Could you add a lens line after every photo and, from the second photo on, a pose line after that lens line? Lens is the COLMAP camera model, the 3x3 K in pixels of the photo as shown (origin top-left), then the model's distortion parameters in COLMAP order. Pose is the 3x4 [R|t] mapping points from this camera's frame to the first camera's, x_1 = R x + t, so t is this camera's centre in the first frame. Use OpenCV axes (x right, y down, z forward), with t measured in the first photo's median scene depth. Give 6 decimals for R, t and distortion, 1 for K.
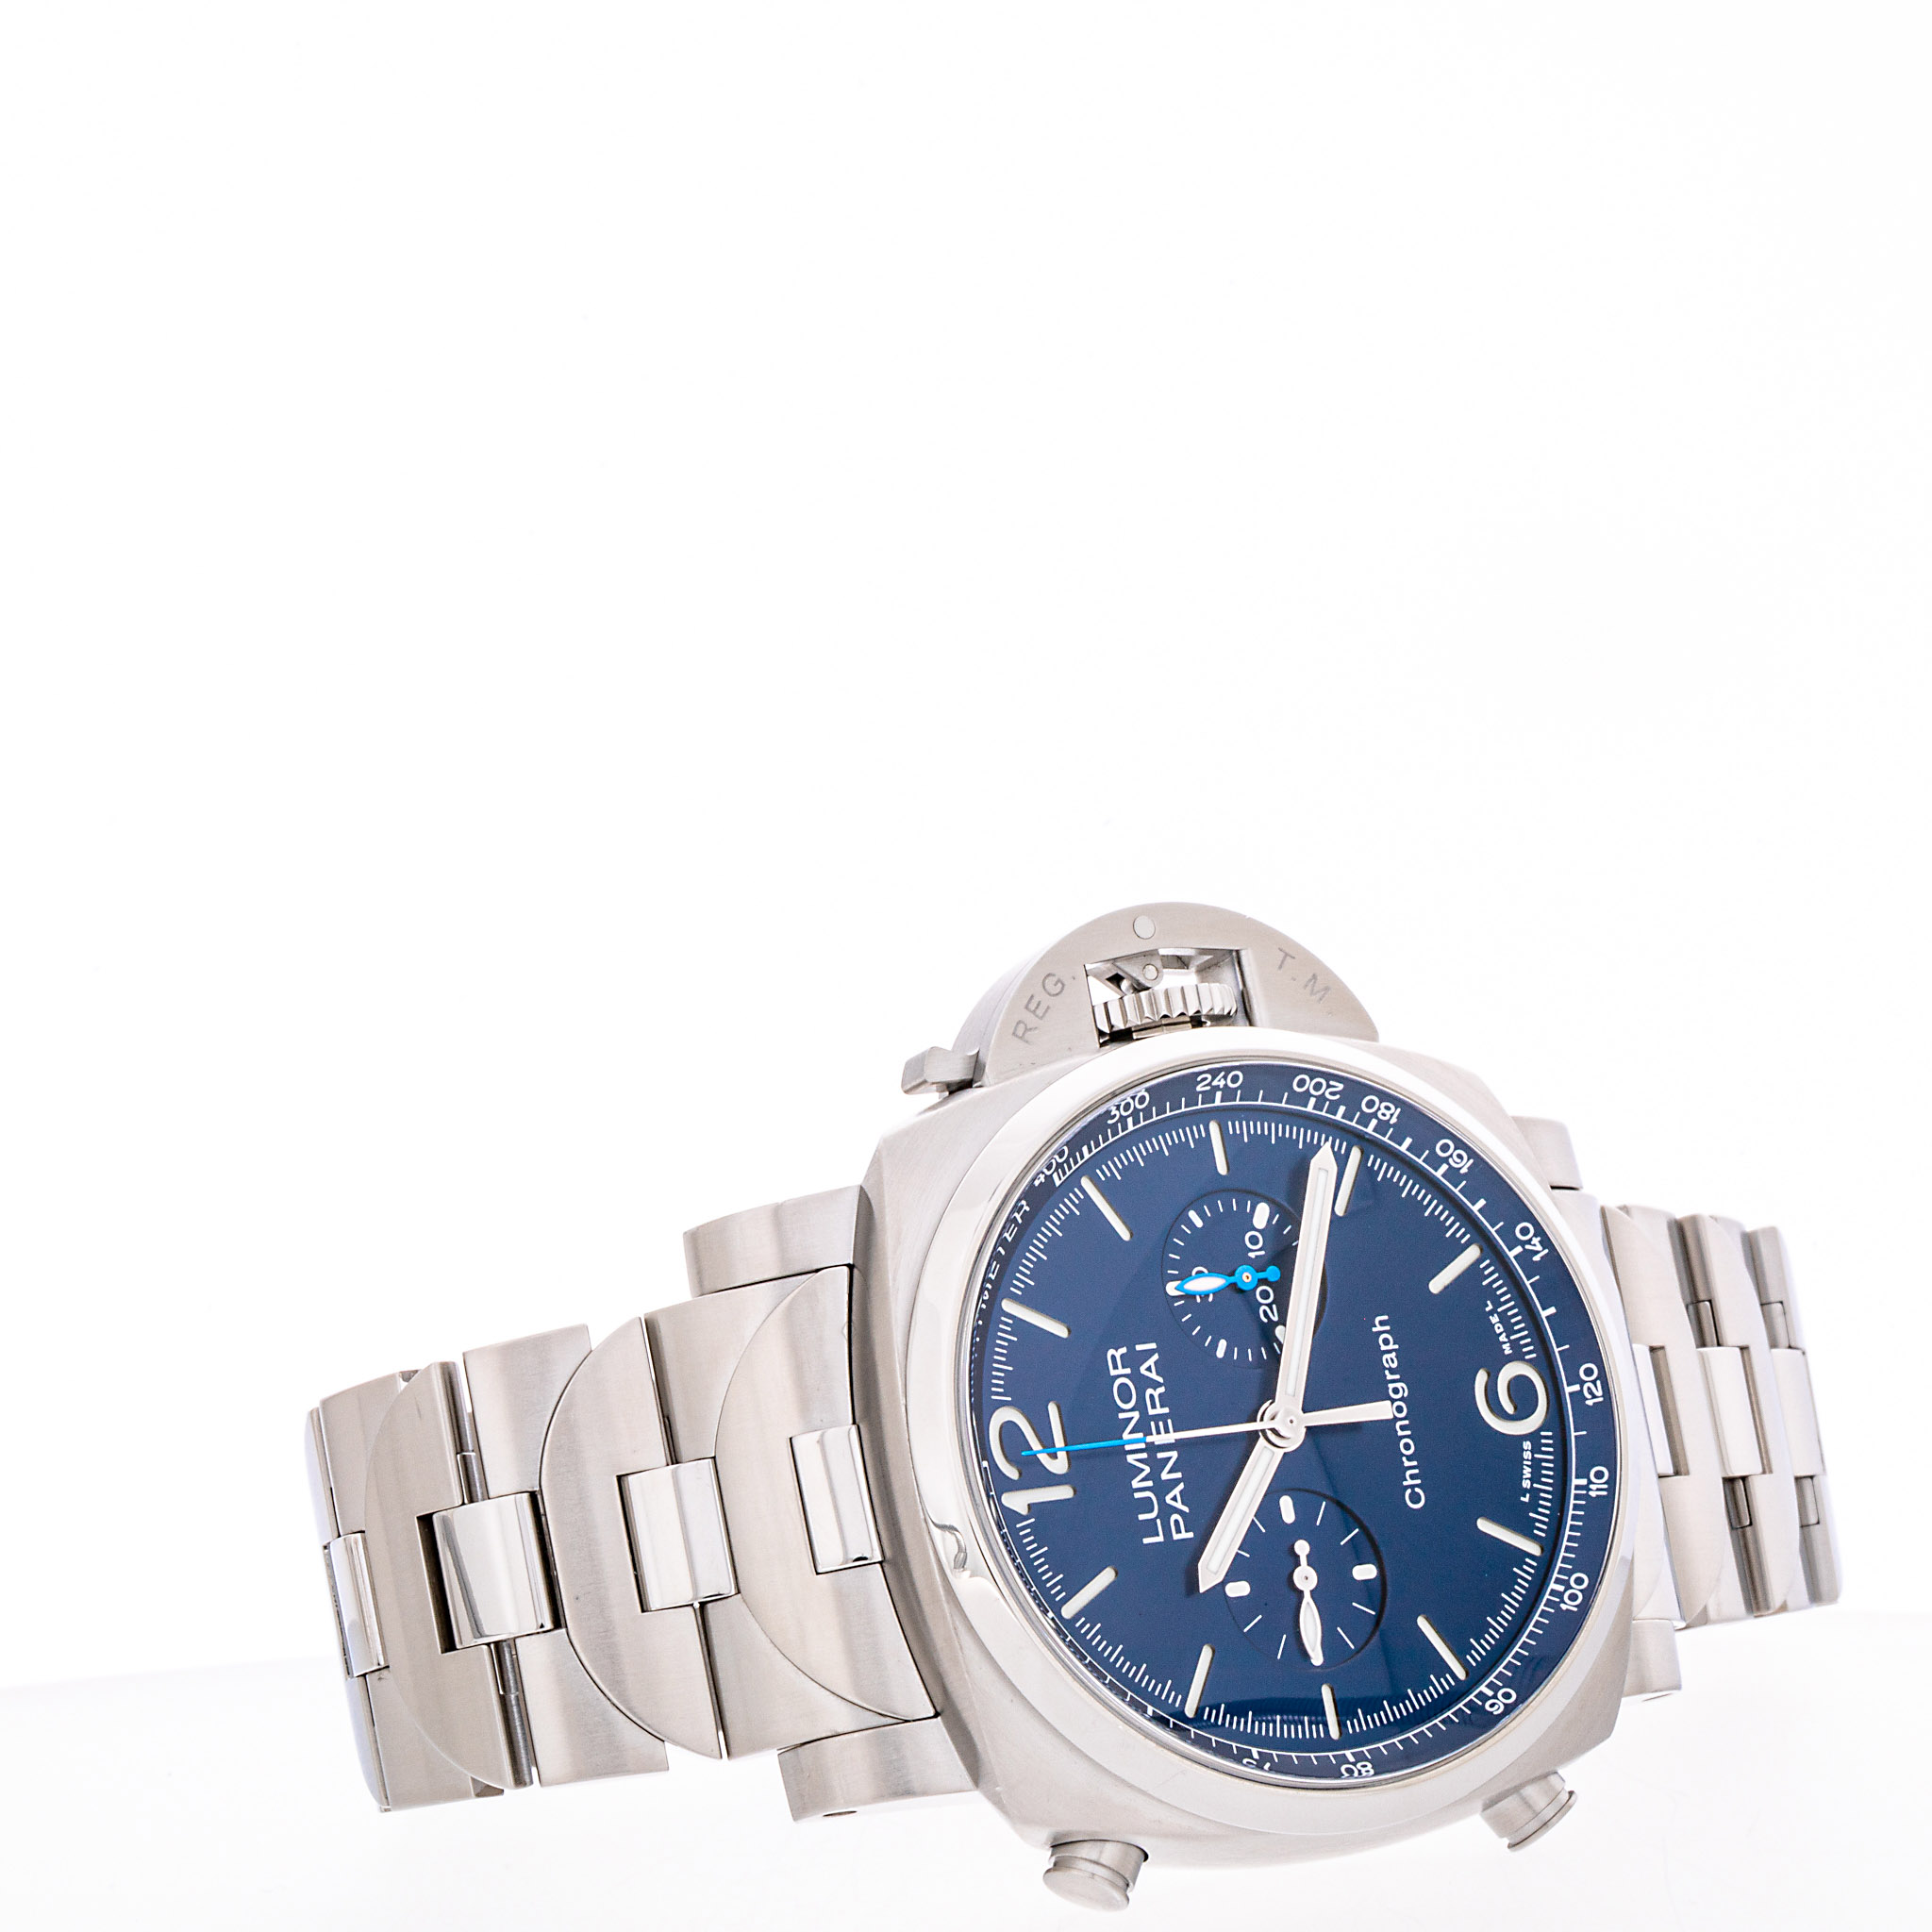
lens RADIAL K [[9907.4, 0, 1116.4], [0, 9907.4, 967.5], [0, 0, 1]] dist [0.144440, 0.279394]
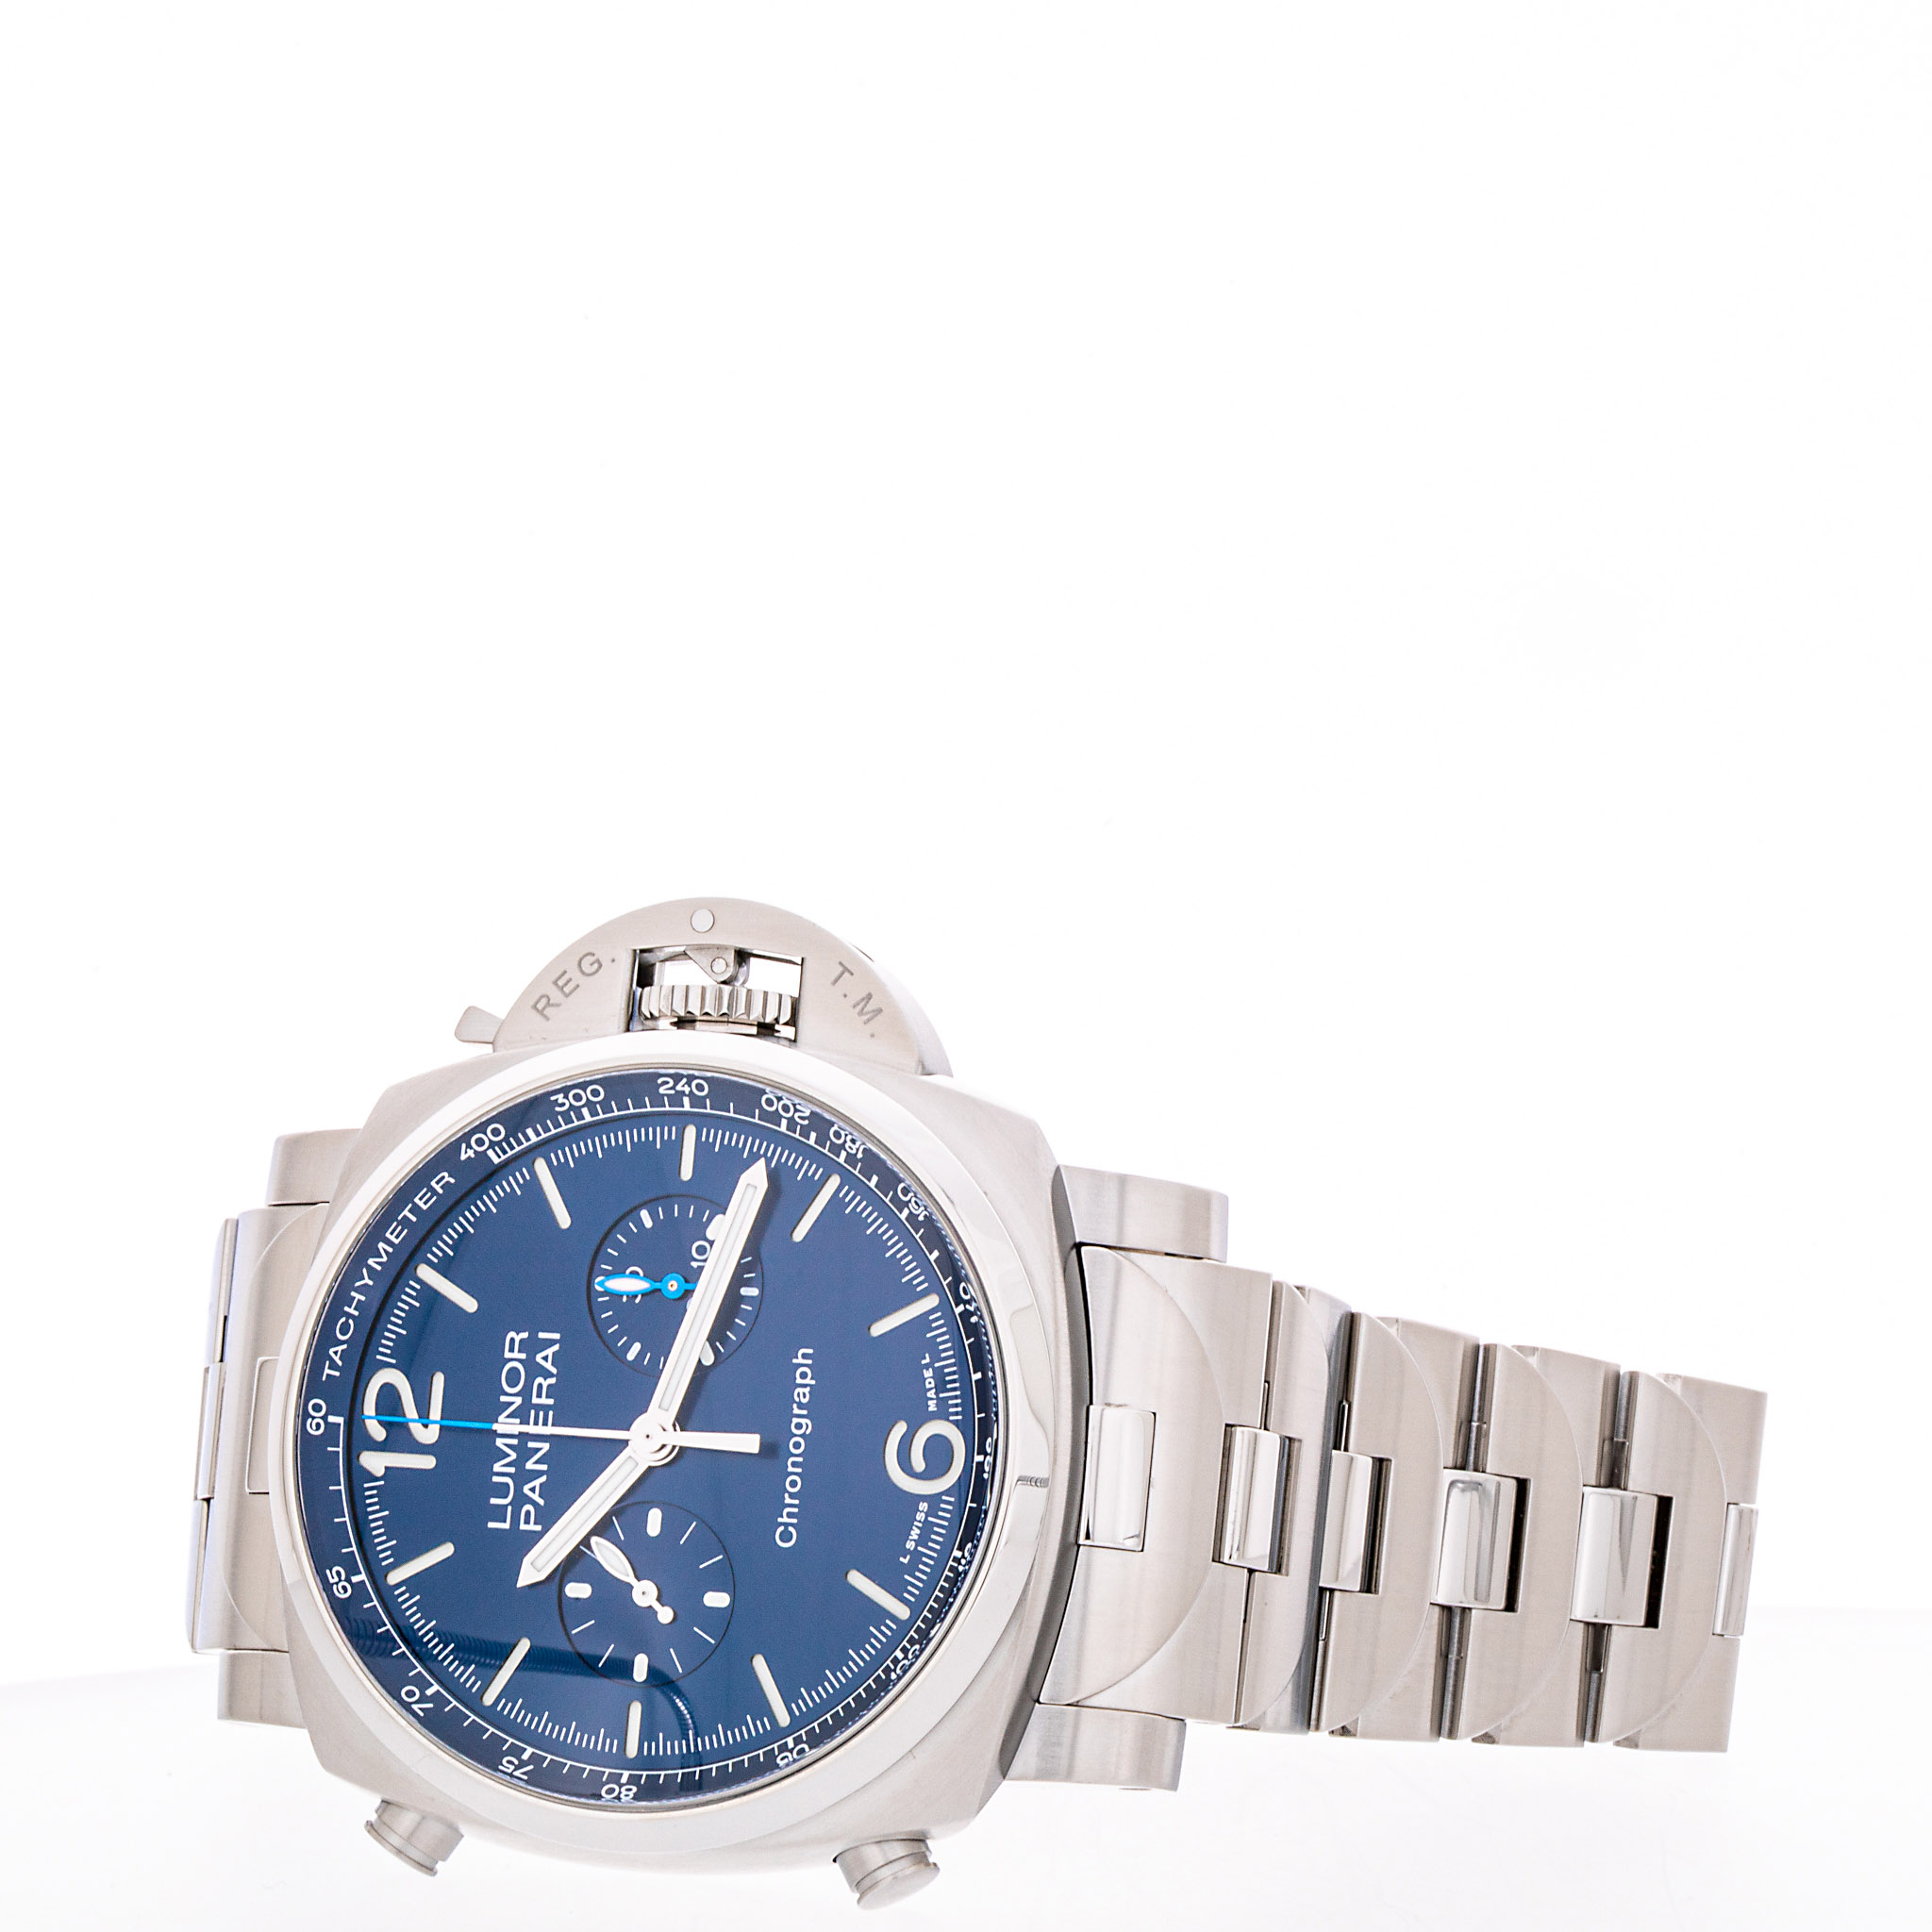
lens RADIAL K [[9907.4, 0, 1116.4], [0, 9907.4, 967.5], [0, 0, 1]] dist [0.144440, 0.279394]
pose [[0.711984, 0.162518, -0.683130, 0.720190], [-0.103379, 0.986508, 0.126947, -0.131366], [0.694544, -0.019763, 0.719179, 0.314696]]
